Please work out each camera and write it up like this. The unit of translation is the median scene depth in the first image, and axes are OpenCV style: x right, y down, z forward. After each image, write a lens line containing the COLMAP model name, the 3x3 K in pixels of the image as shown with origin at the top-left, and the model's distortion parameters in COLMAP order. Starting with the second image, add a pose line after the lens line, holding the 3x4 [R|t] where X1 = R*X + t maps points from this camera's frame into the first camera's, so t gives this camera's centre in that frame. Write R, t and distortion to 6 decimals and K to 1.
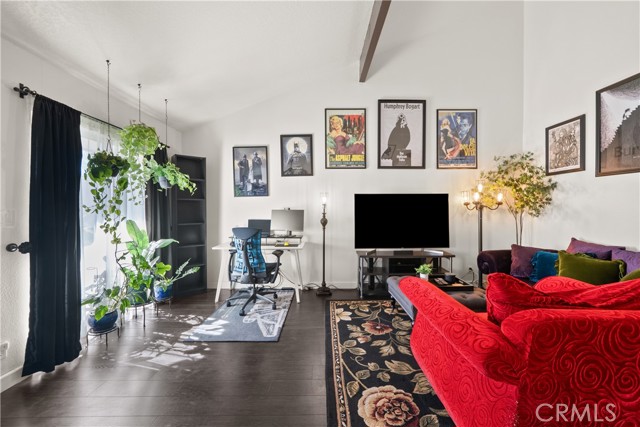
lens RADIAL K [[257.5, 0, 325.2], [0, 257.5, 211.5], [0, 0, 1]] dist [-0.003269, 0.001682]
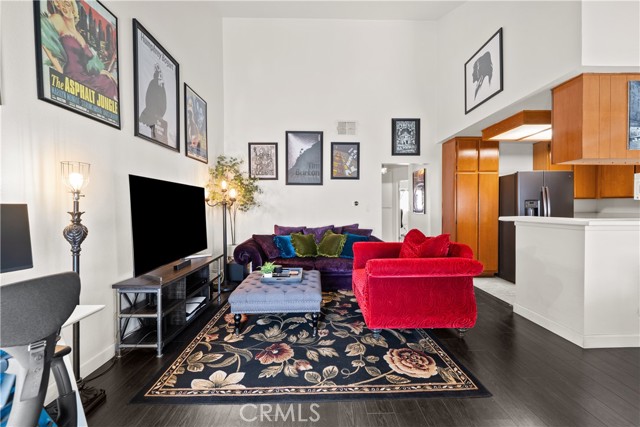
lens RADIAL K [[257.5, 0, 326.4], [0, 257.5, 211.9], [0, 0, 1]] dist [-0.003269, 0.001682]
pose [[-0.018137, -0.018862, 0.999658, -0.401143], [0.015133, 0.999702, 0.019138, 0.002803], [-0.999721, 0.015475, -0.017847, 0.582112]]
